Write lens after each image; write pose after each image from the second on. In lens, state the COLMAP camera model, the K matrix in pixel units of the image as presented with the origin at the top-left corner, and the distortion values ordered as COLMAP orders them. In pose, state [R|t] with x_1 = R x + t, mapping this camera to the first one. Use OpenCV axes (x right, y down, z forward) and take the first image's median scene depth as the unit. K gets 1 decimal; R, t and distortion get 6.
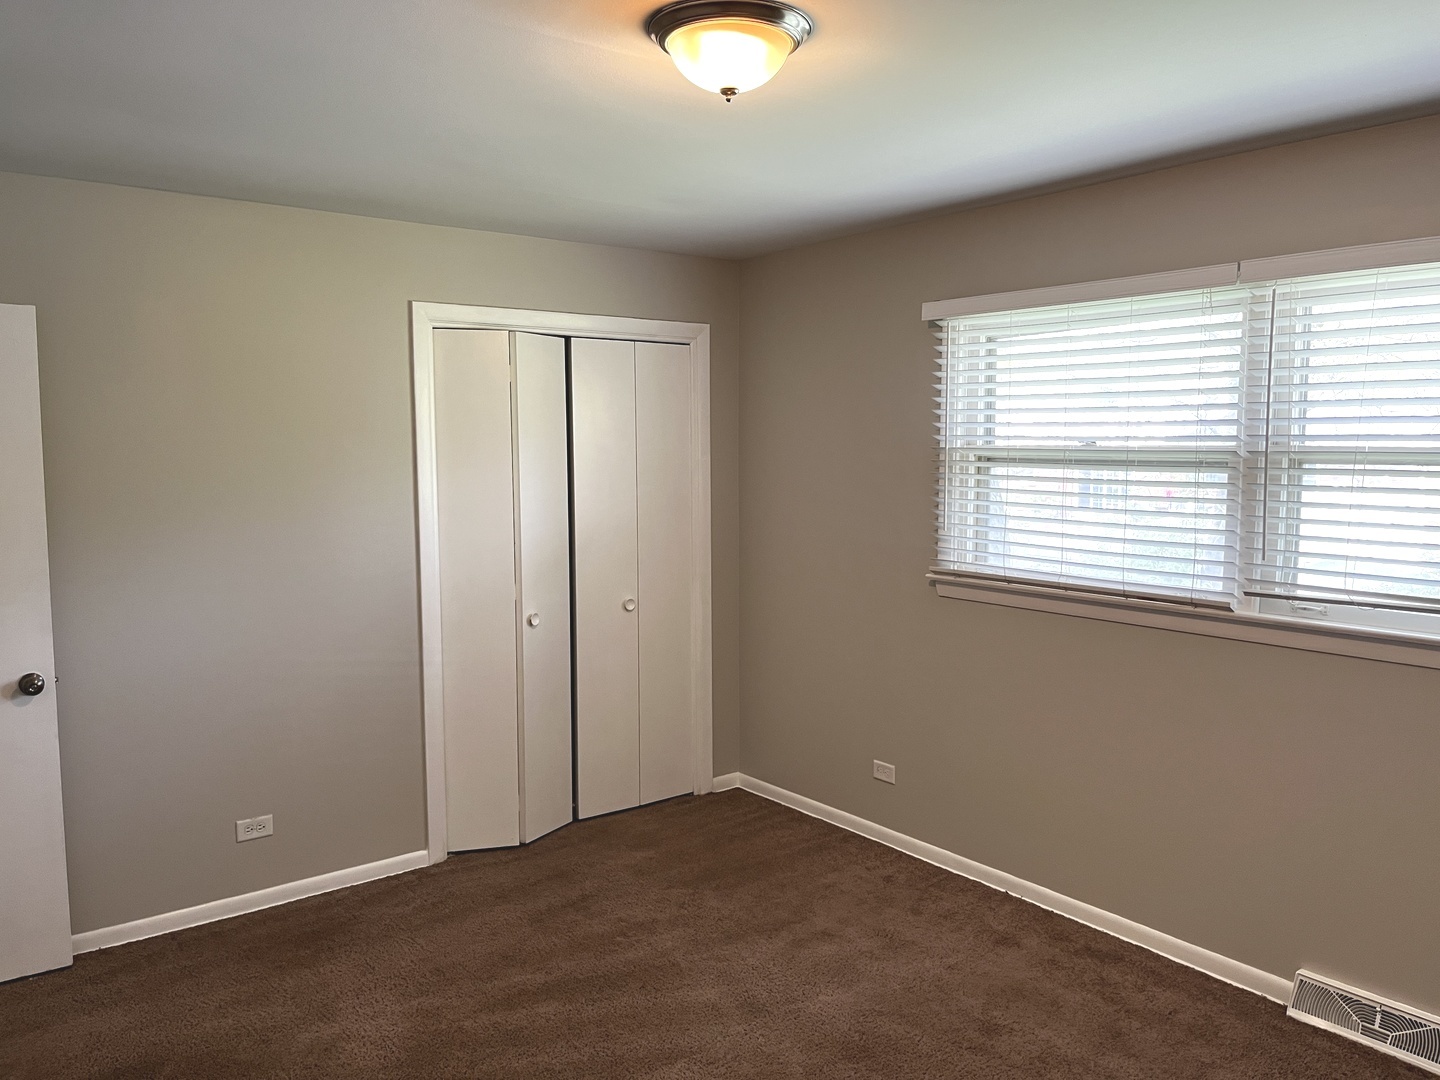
lens RADIAL K [[1060.2, 0, 720.0], [0, 1060.2, 540.0], [0, 0, 1]] dist [-0.041912, -0.002356]
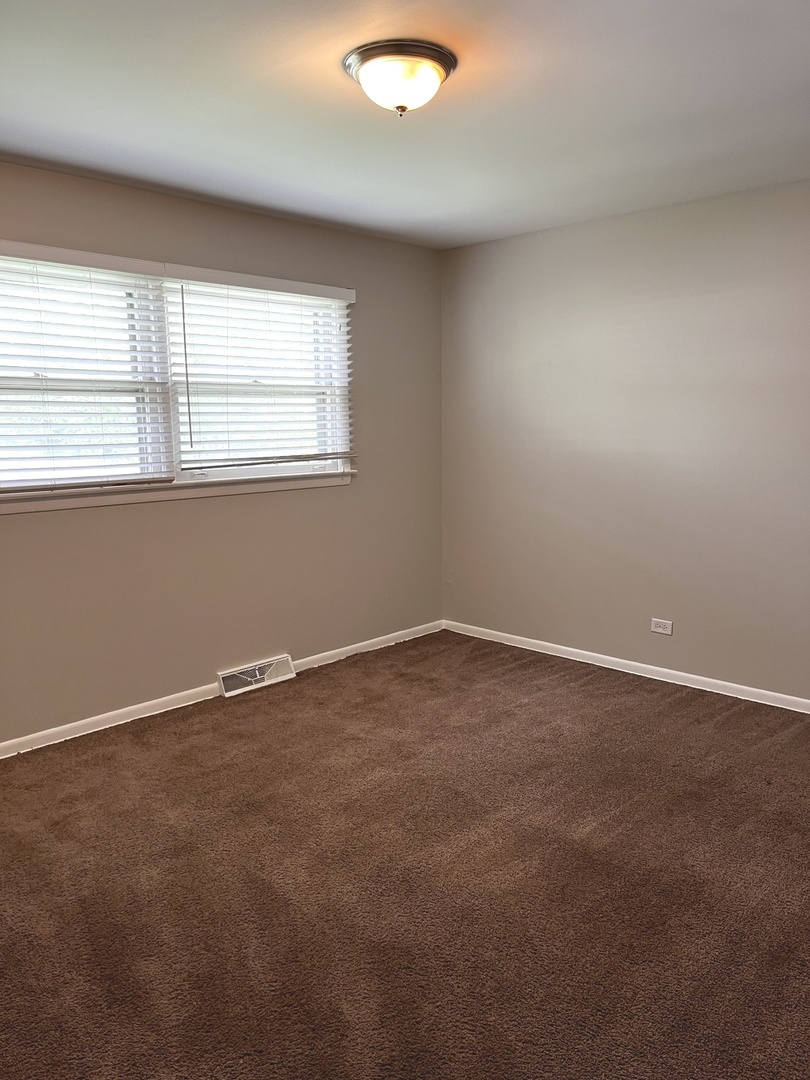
lens RADIAL K [[847.9, 0, 405.0], [0, 847.9, 540.0], [0, 0, 1]] dist [0.032693, -0.008528]
pose [[-0.148843, -0.157708, 0.976204, -0.861054], [0.088203, 0.981148, 0.171955, -0.038577], [-0.984919, 0.111699, -0.132127, 0.814098]]
